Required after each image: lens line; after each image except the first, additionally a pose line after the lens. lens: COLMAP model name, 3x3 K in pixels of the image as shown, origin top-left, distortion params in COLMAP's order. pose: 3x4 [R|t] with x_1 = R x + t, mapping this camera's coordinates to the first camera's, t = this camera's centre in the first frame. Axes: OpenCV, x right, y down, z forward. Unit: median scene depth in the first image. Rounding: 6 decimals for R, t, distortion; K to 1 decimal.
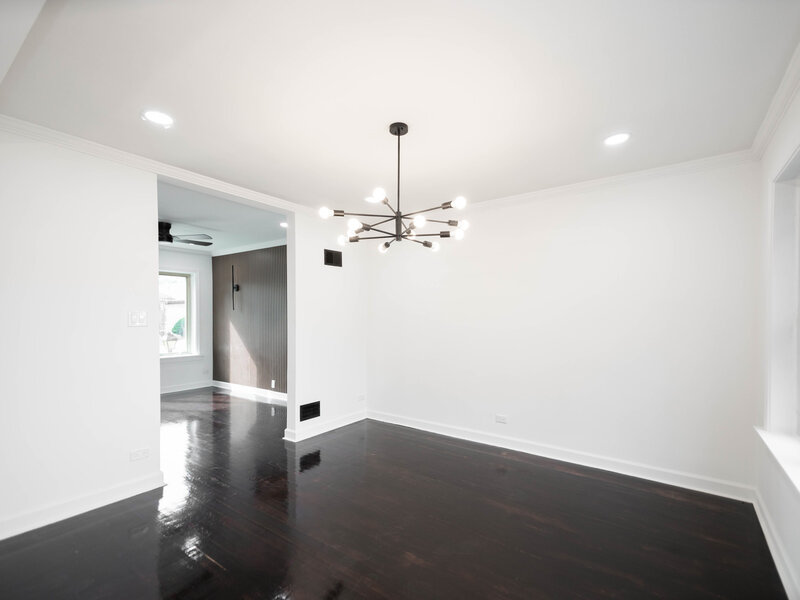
lens RADIAL K [[374.4, 0, 401.0], [0, 374.4, 302.9], [0, 0, 1]] dist [0.021383, 0.000121]
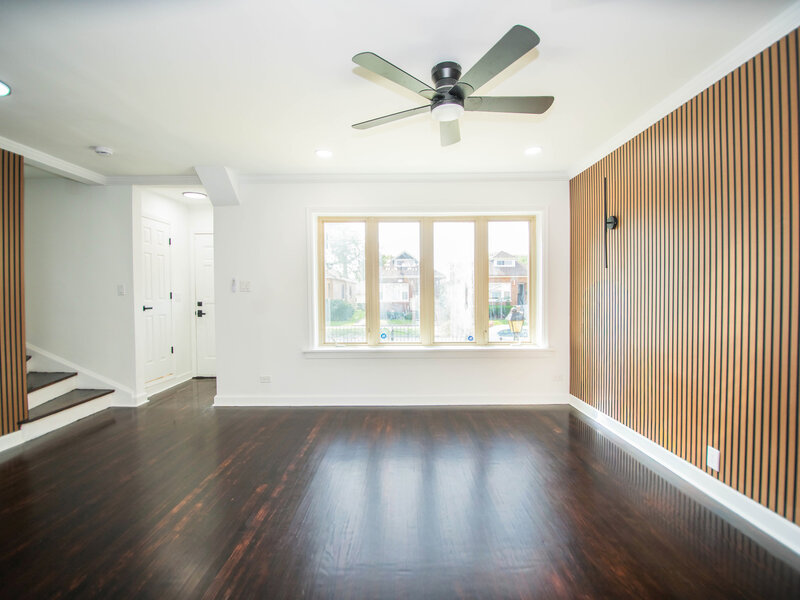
lens RADIAL K [[374.4, 0, 401.0], [0, 374.4, 302.9], [0, 0, 1]] dist [0.021383, 0.000121]
pose [[0.590566, 0.027099, -0.806534, -0.191959], [0.015422, 0.998874, 0.044855, 0.035344], [0.806842, -0.038928, 0.589483, 0.461322]]
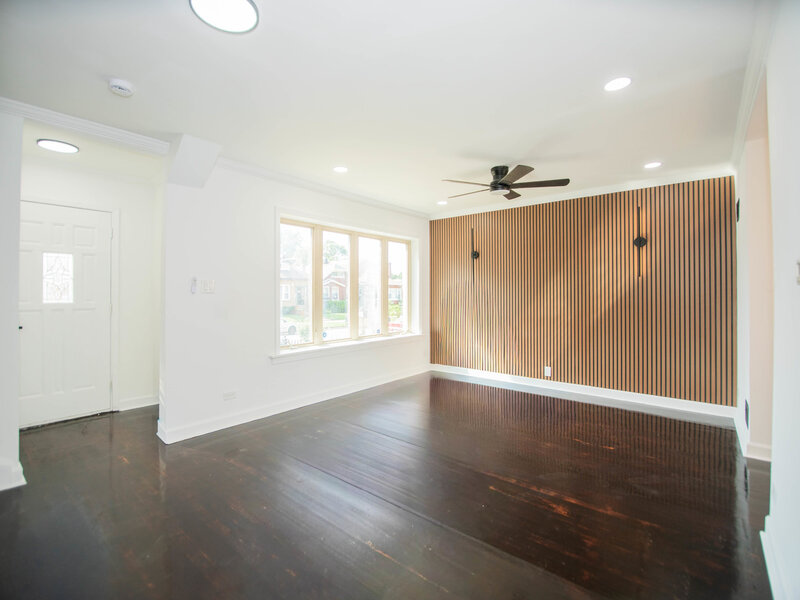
lens RADIAL K [[374.4, 0, 401.0], [0, 374.4, 302.9], [0, 0, 1]] dist [0.021383, 0.000121]
pose [[0.997685, 0.010972, -0.067117, -0.523560], [-0.008216, 0.999117, 0.041204, 0.030963], [0.067510, -0.040557, 0.996894, 0.144809]]
